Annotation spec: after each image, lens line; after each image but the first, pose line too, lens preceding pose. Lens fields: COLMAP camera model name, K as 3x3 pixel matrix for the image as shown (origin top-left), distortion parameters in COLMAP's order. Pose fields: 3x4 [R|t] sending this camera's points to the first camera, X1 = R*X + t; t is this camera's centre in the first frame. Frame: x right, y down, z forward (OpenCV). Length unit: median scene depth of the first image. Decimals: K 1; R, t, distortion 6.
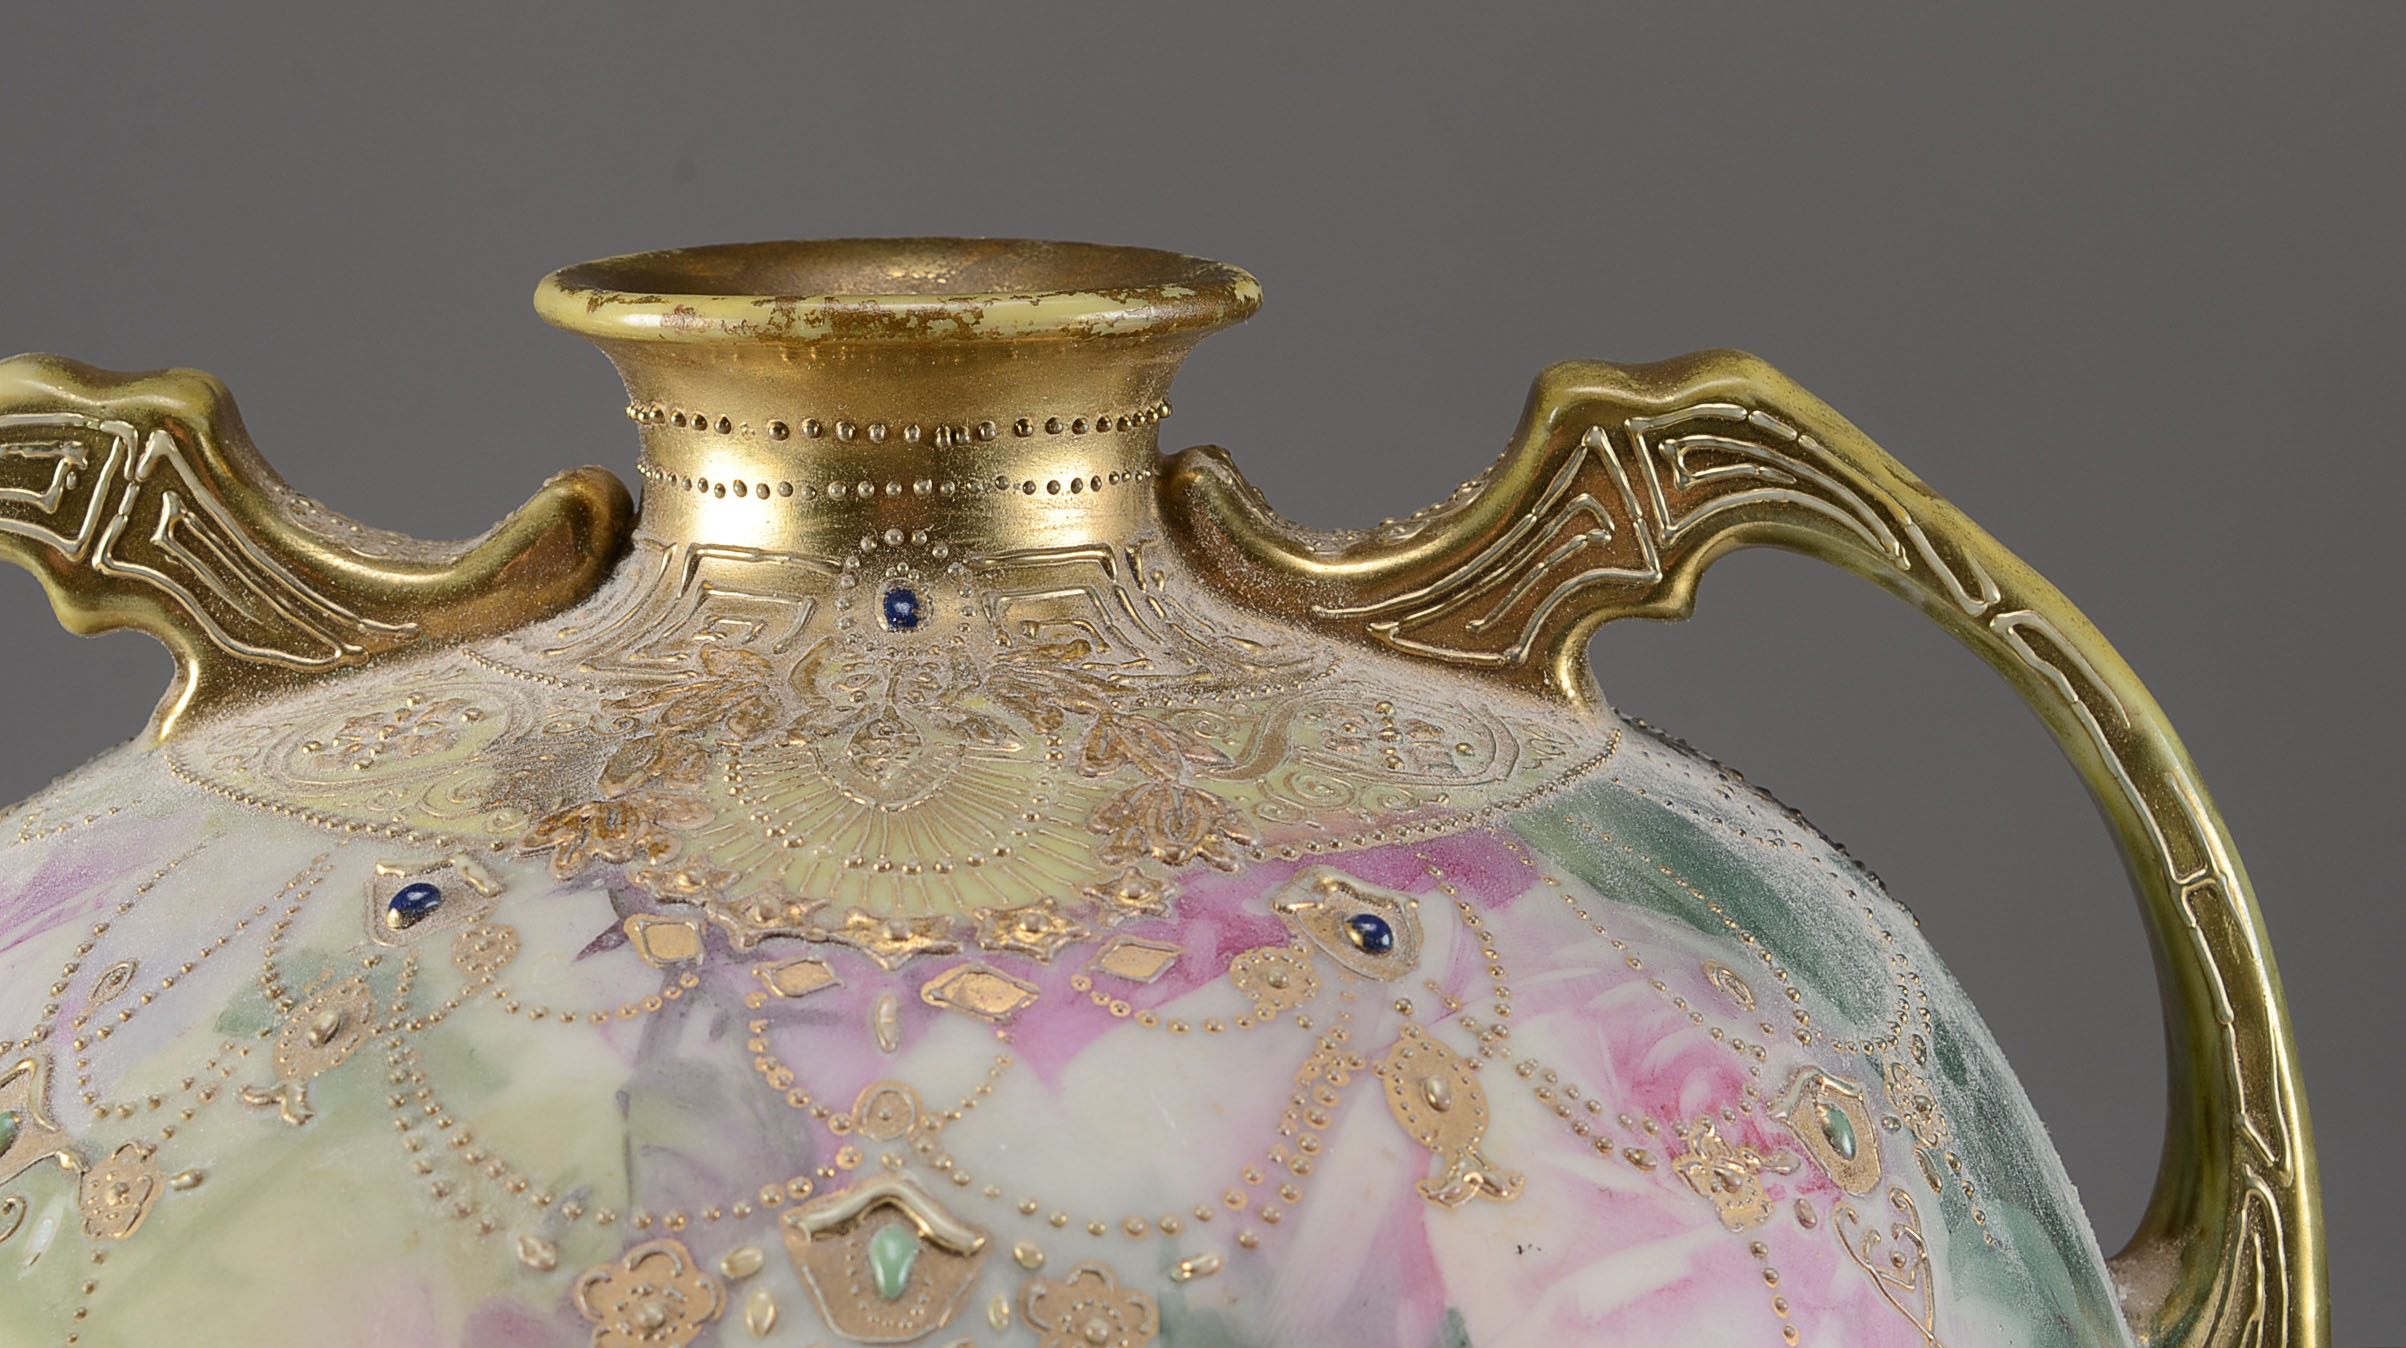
lens RADIAL K [[5445.4, 0, 1204.4], [0, 5445.4, 572.1], [0, 0, 1]] dist [0.082053, 0.014731]
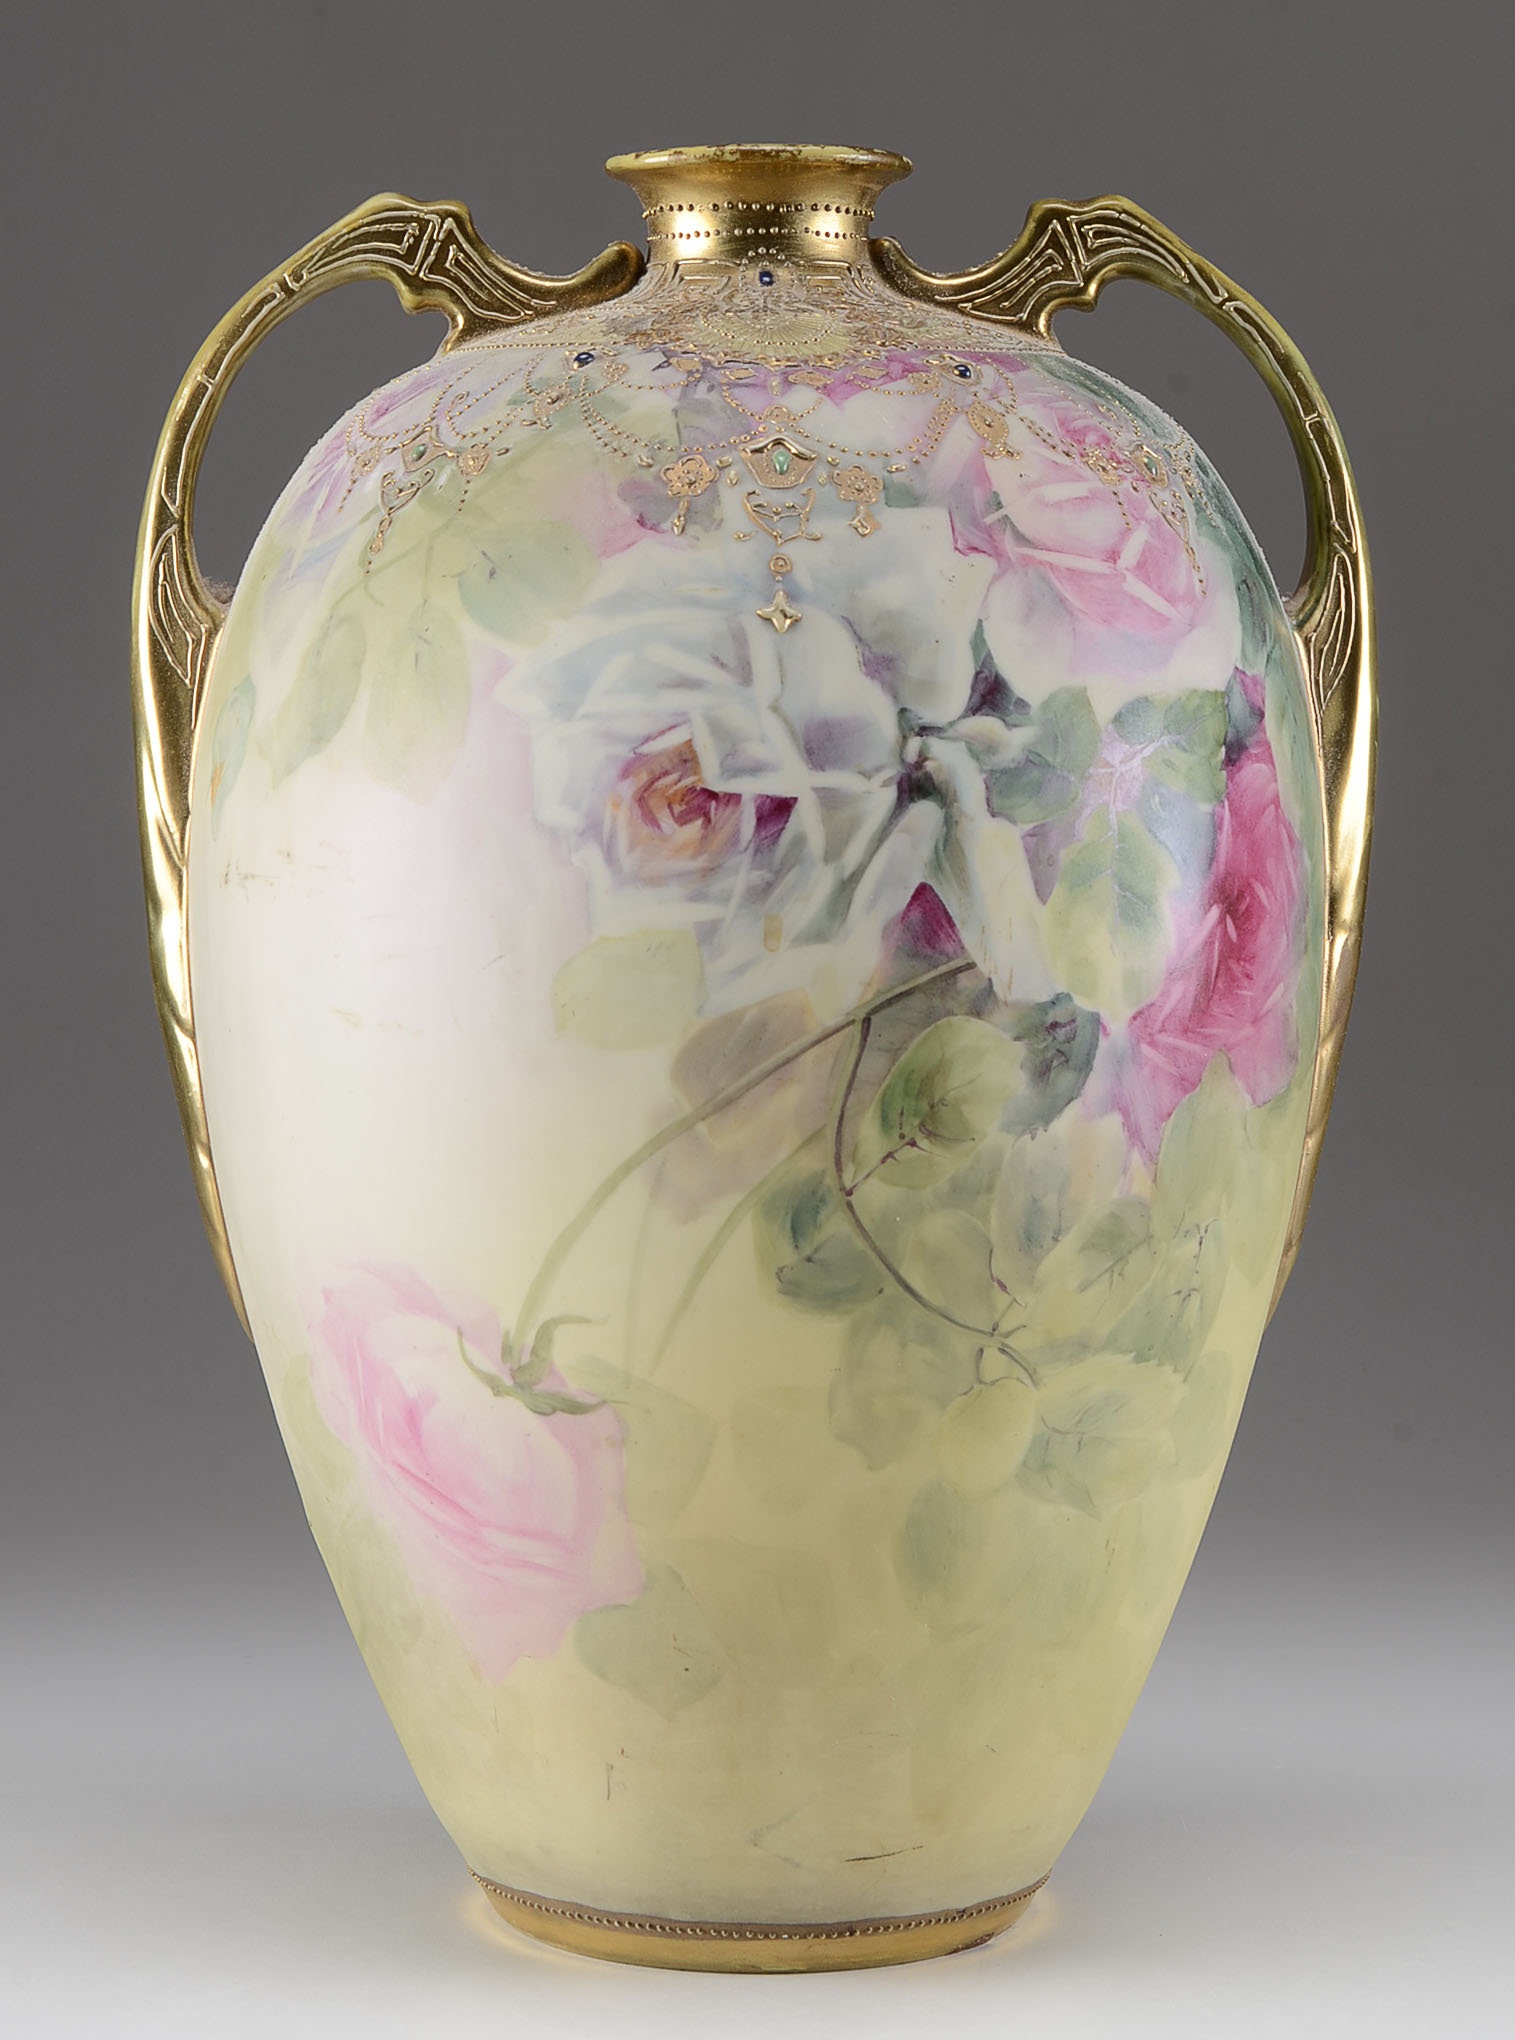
lens RADIAL K [[5478.3, 0, 764.1], [0, 5478.3, 918.6], [0, 0, 1]] dist [0.037926, 0.043863]
pose [[0.999994, -0.000056, 0.003390, -0.066587], [0.000312, 0.997131, -0.075698, 0.487218], [-0.003376, 0.075698, 0.997125, -1.440714]]
